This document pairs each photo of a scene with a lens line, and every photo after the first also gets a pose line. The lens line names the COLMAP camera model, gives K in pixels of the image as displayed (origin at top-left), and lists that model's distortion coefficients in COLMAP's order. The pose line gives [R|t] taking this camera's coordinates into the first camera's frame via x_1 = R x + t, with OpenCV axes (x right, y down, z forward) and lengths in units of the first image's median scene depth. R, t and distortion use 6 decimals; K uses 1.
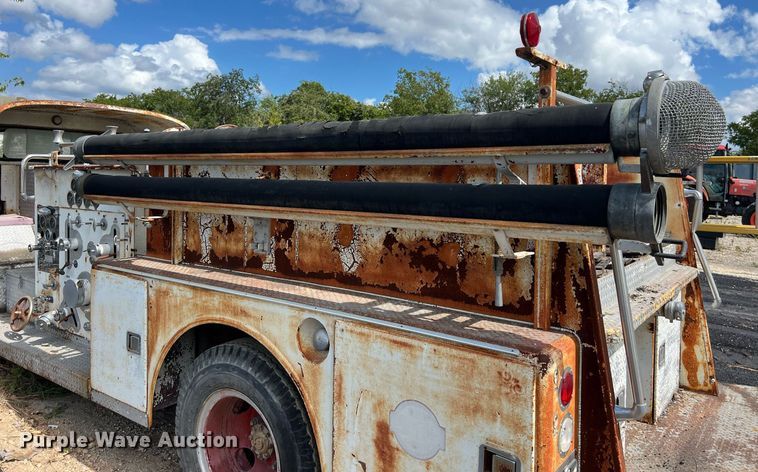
lens RADIAL K [[549.1, 0, 410.3], [0, 549.1, 179.3], [0, 0, 1]] dist [0.078511, -0.100677]
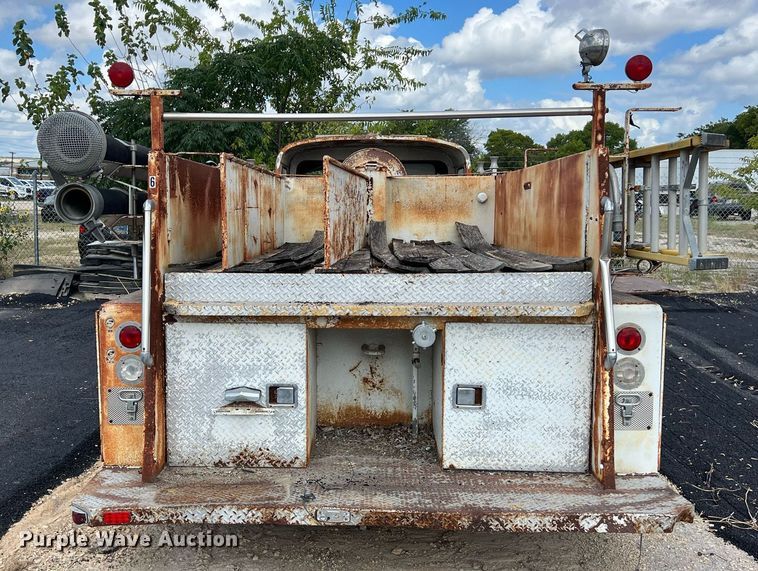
lens RADIAL K [[840.5, 0, 379.0], [0, 840.5, 285.5], [0, 0, 1]] dist [0.121830, -0.213970]
pose [[0.579241, 0.057225, -0.813145, 1.456186], [0.002436, 0.997407, 0.071928, 0.062091], [0.815153, -0.043644, 0.577600, 0.183118]]
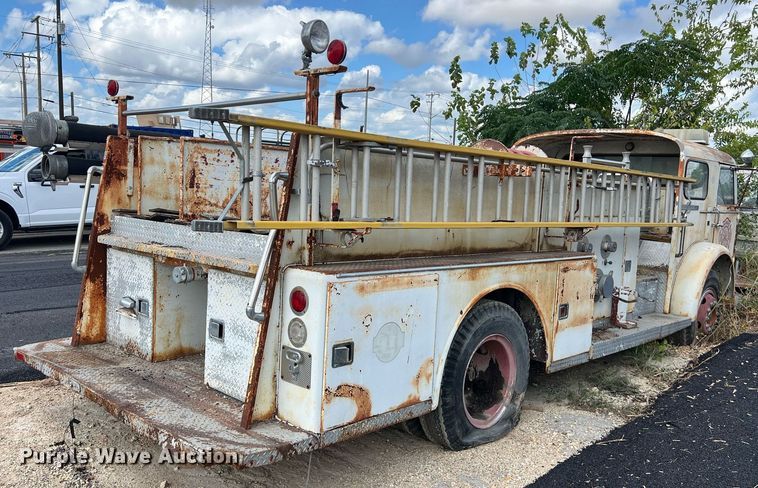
lens RADIAL K [[697.5, 0, 378.4], [0, 697.5, 225.5], [0, 0, 1]] dist [-0.002304, -0.002037]
pose [[-0.148882, 0.028379, -0.988448, 1.750003], [-0.051692, 0.997998, 0.036439, 0.064314], [0.987503, 0.056520, -0.147117, 1.545246]]
